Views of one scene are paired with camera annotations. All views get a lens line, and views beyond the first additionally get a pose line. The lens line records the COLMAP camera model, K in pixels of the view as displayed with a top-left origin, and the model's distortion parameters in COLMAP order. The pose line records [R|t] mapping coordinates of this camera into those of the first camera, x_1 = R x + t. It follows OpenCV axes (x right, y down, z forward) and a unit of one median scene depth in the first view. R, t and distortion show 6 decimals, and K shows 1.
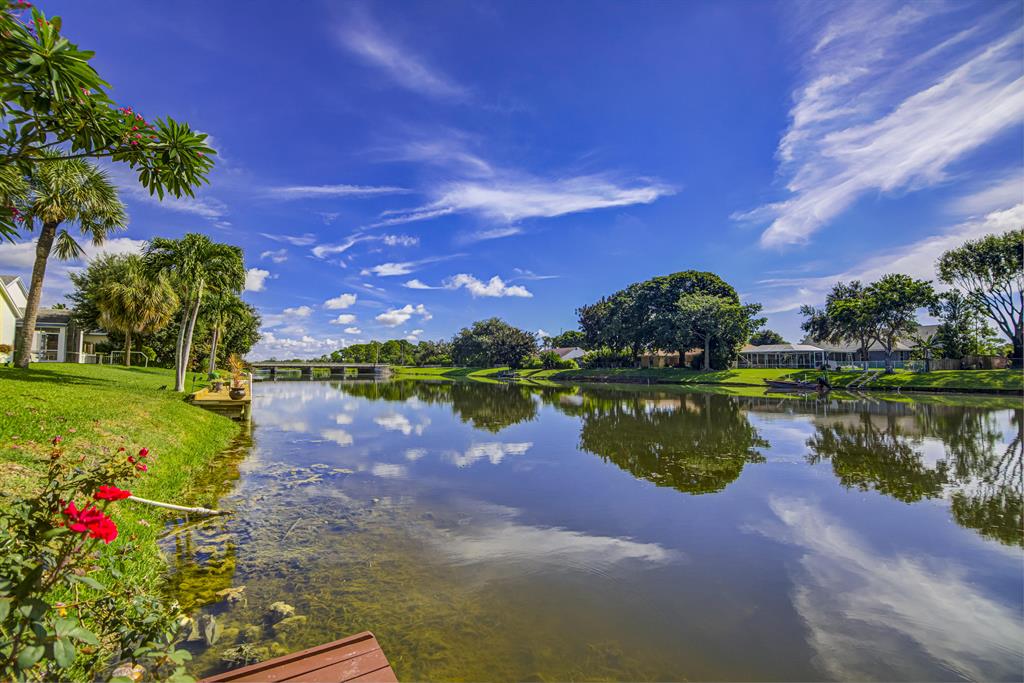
lens RADIAL K [[465.9, 0, 512.0], [0, 465.9, 341.5], [0, 0, 1]] dist [-0.000287, -0.009618]
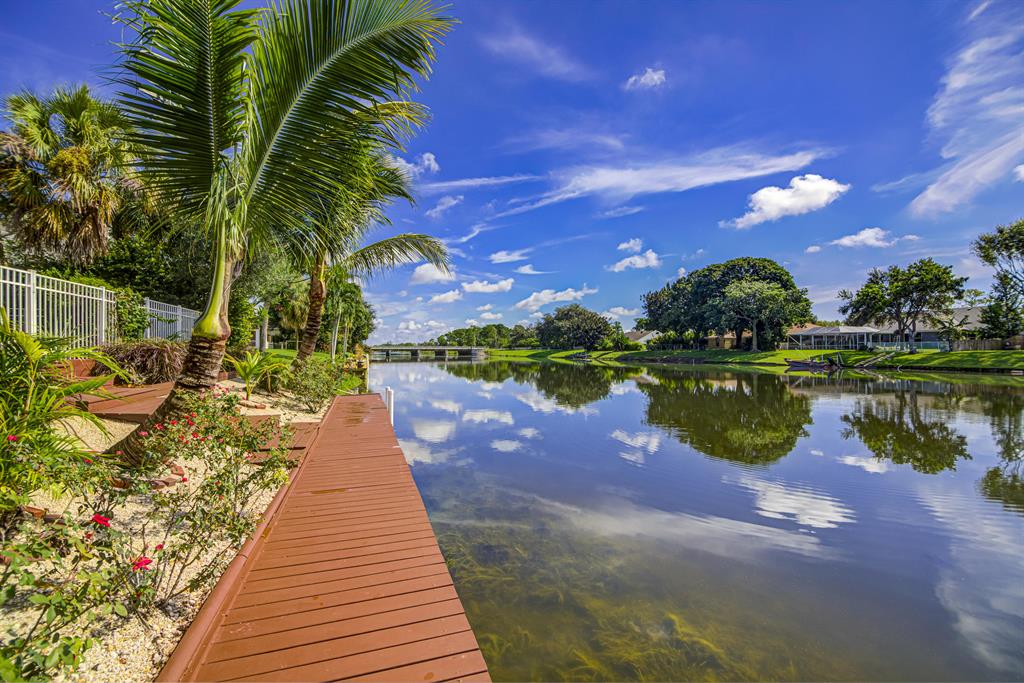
lens RADIAL K [[454.5, 0, 507.2], [0, 454.5, 341.7], [0, 0, 1]] dist [-0.007571, -0.007456]
pose [[0.975937, -0.008217, -0.217897, 0.054894], [0.016518, 0.999204, 0.036301, -0.005380], [0.217425, -0.039027, 0.975297, -0.091796]]
